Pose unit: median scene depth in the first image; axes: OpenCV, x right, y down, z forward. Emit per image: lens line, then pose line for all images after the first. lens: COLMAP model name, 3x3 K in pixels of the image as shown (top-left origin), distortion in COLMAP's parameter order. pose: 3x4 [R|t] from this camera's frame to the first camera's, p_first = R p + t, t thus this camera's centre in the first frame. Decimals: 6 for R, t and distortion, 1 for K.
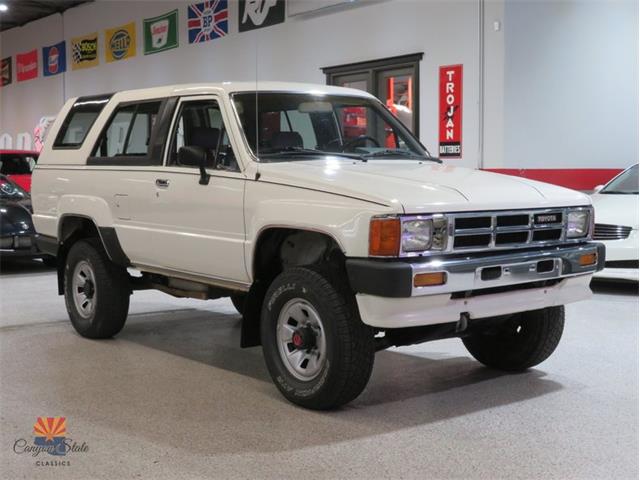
lens RADIAL K [[918.2, 0, 320.0], [0, 918.2, 240.0], [0, 0, 1]] dist [0.018533, 0.032889]
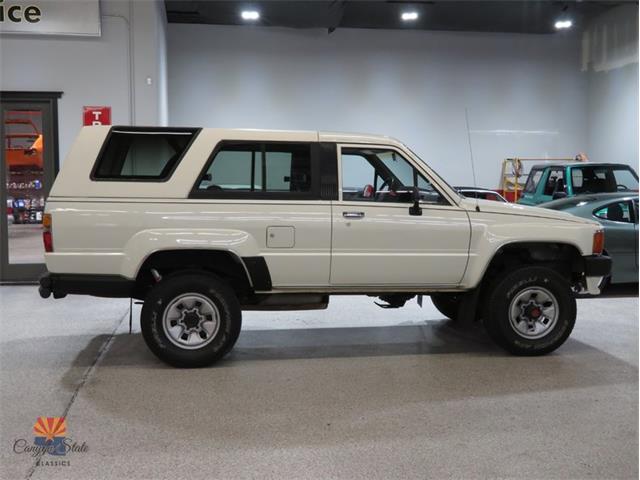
lens RADIAL K [[762.6, 0, 280.4], [0, 762.6, 241.3], [0, 0, 1]] dist [0.008684, 0.015857]
pose [[0.497547, -0.056793, 0.865576, -1.260958], [0.059770, 0.997727, 0.031107, -0.073903], [-0.865375, 0.036259, 0.499811, 0.670155]]
